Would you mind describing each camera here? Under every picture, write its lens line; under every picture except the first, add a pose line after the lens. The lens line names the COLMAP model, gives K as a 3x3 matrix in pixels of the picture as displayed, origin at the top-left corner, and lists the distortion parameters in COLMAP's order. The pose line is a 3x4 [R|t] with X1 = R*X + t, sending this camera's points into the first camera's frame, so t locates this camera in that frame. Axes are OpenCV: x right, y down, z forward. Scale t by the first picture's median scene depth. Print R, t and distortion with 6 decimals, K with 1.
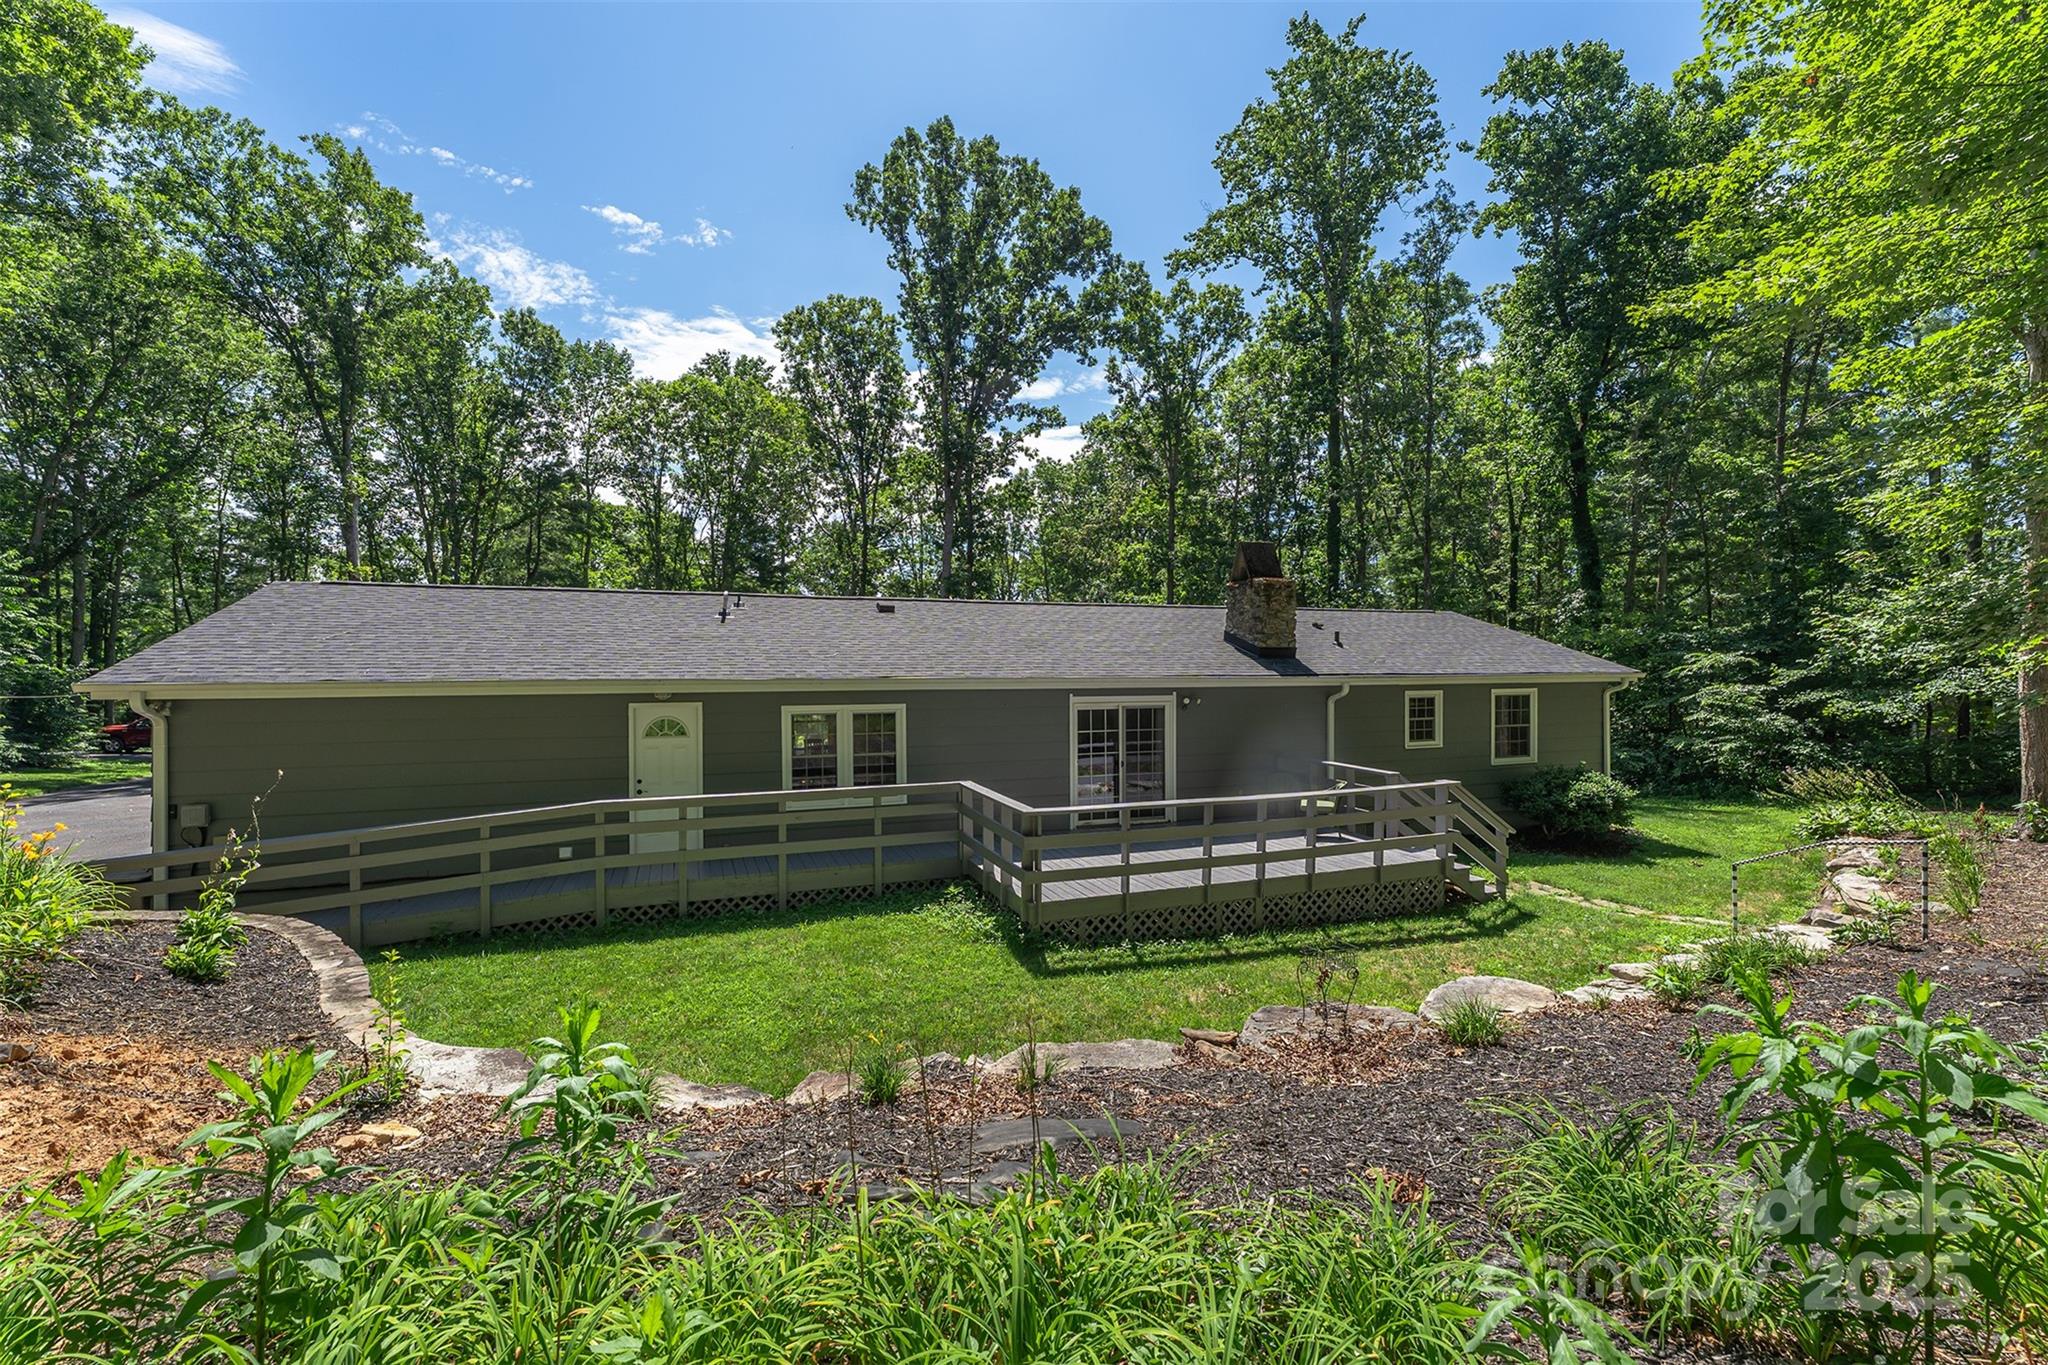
lens RADIAL K [[859.2, 0, 1025.7], [0, 859.2, 672.1], [0, 0, 1]] dist [-0.001487, 0.000010]
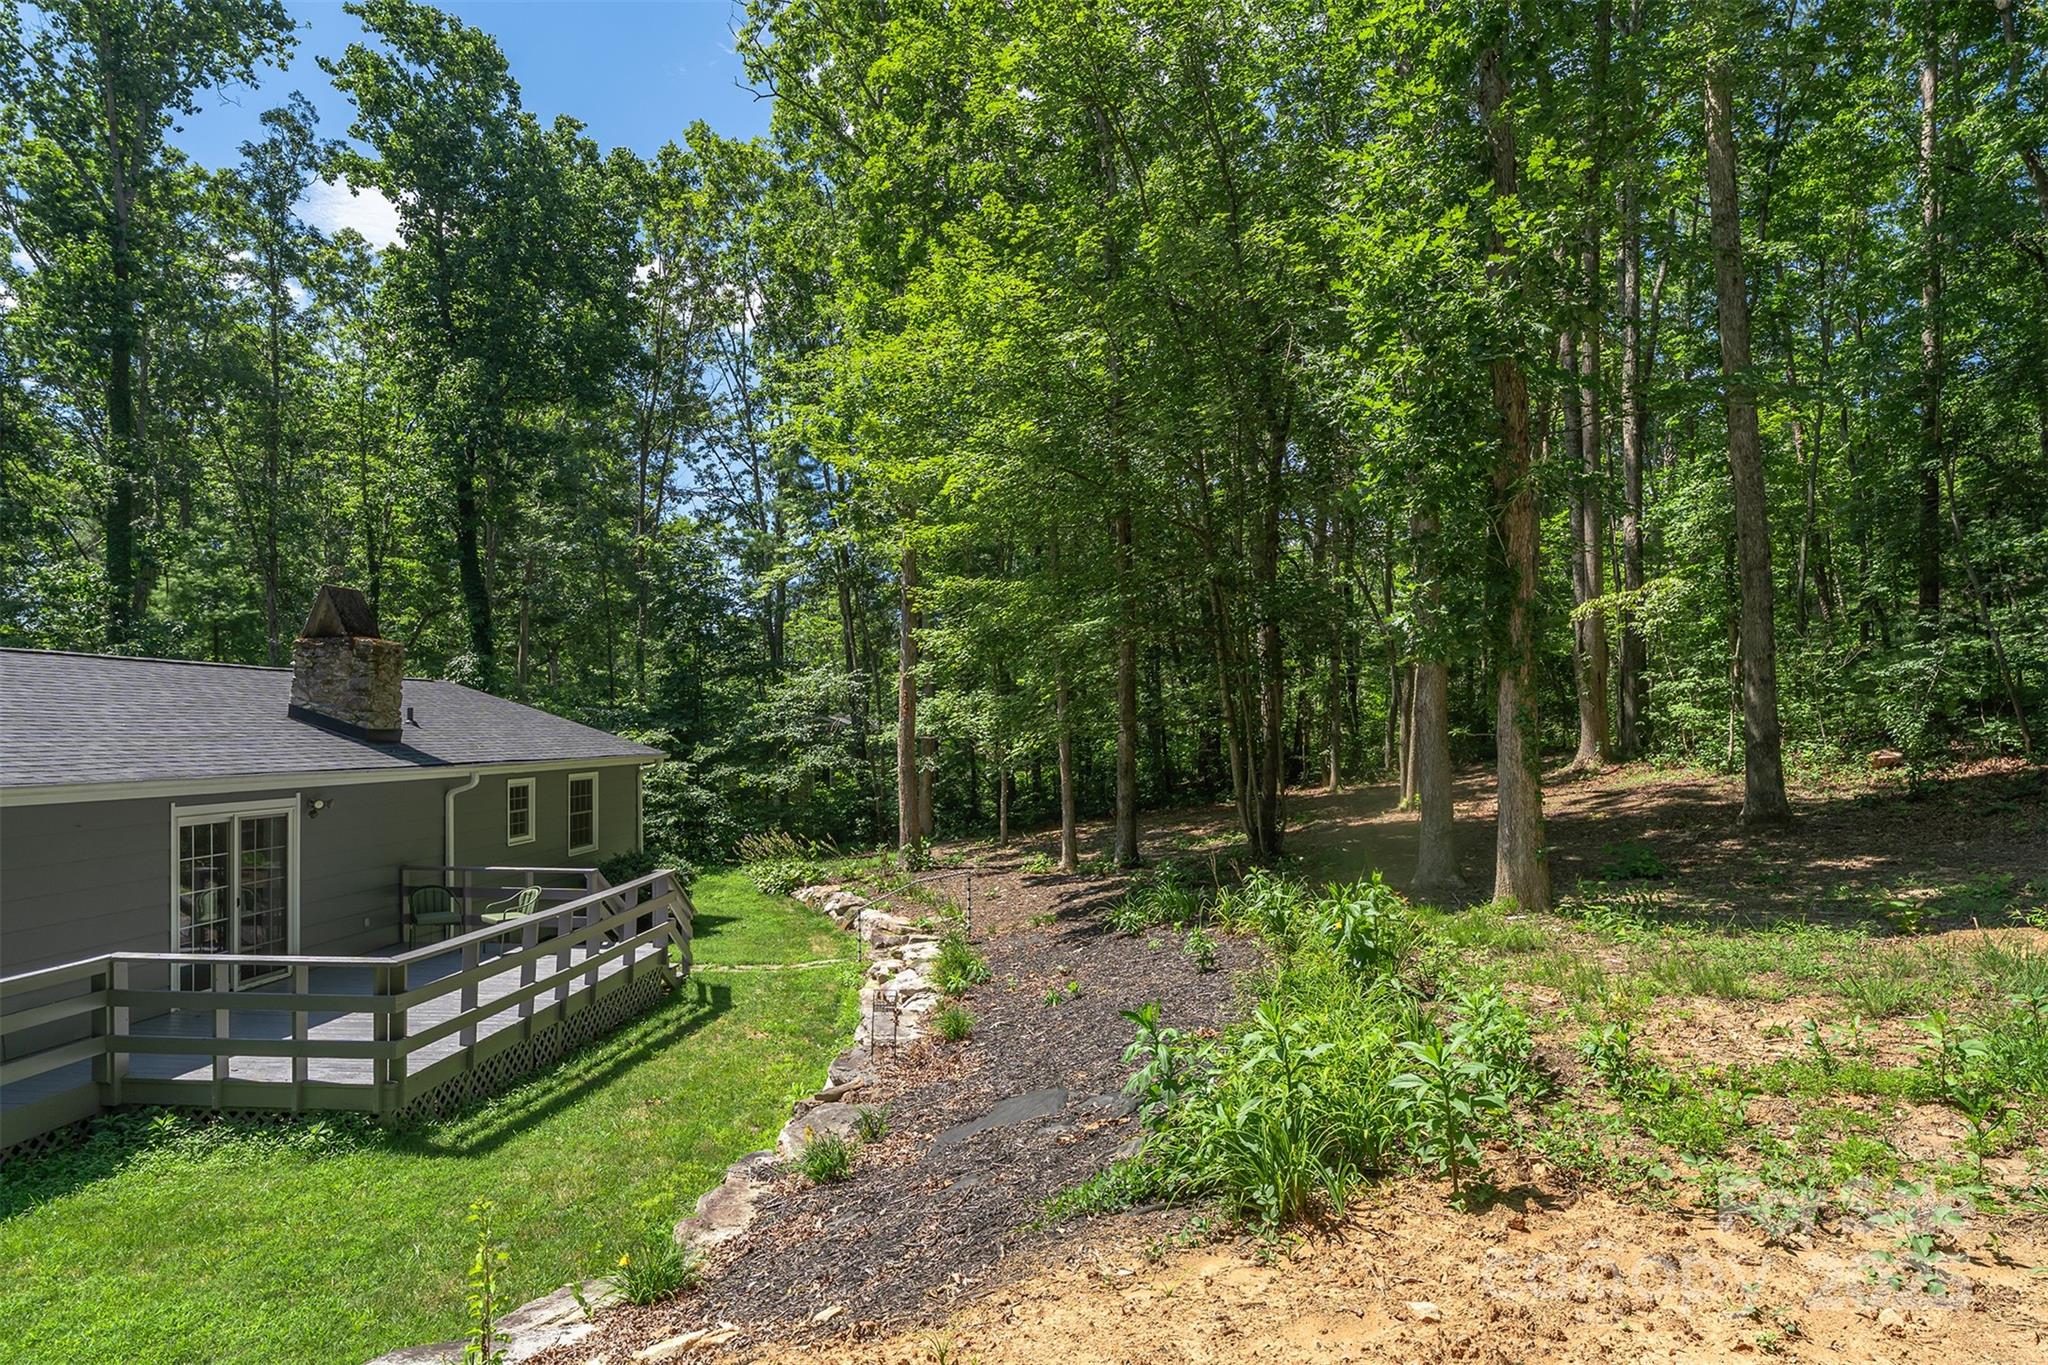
lens RADIAL K [[1141.7, 0, 1024.1], [0, 1141.7, 695.1], [0, 0, 1]] dist [0.003996, 0.001083]
pose [[0.409541, 0.034383, 0.911644, -0.379003], [0.000140, 0.999287, -0.037751, -0.018581], [-0.912292, 0.015588, 0.409244, 0.041451]]
